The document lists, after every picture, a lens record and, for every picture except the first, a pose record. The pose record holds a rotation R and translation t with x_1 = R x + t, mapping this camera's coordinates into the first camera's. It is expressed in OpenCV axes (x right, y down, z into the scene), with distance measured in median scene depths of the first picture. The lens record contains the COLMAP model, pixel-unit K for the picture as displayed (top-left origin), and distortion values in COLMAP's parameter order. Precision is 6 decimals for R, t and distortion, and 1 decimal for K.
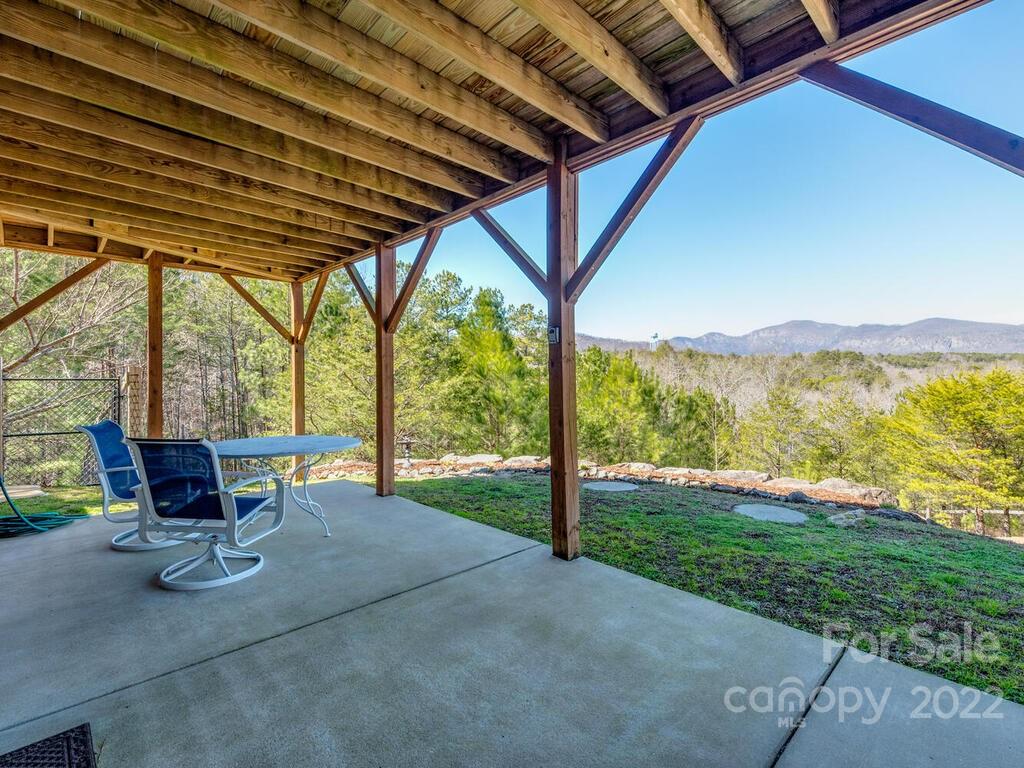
lens RADIAL K [[477.6, 0, 506.9], [0, 477.6, 369.8], [0, 0, 1]] dist [-0.000482, -0.001355]
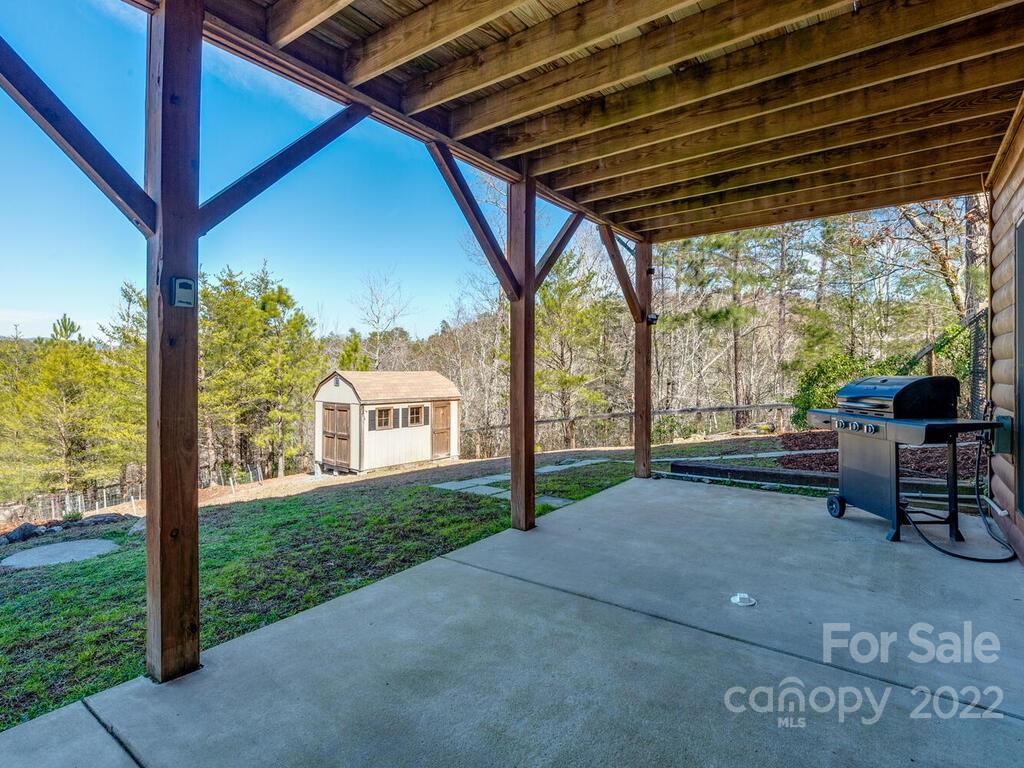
lens RADIAL K [[538.3, 0, 511.1], [0, 538.3, 355.1], [0, 0, 1]] dist [0.038700, -0.000162]
pose [[-0.186795, 0.032339, 0.981866, -0.537861], [-0.024964, 0.998979, -0.037652, 0.015662], [-0.982082, -0.031545, -0.185797, 0.628195]]
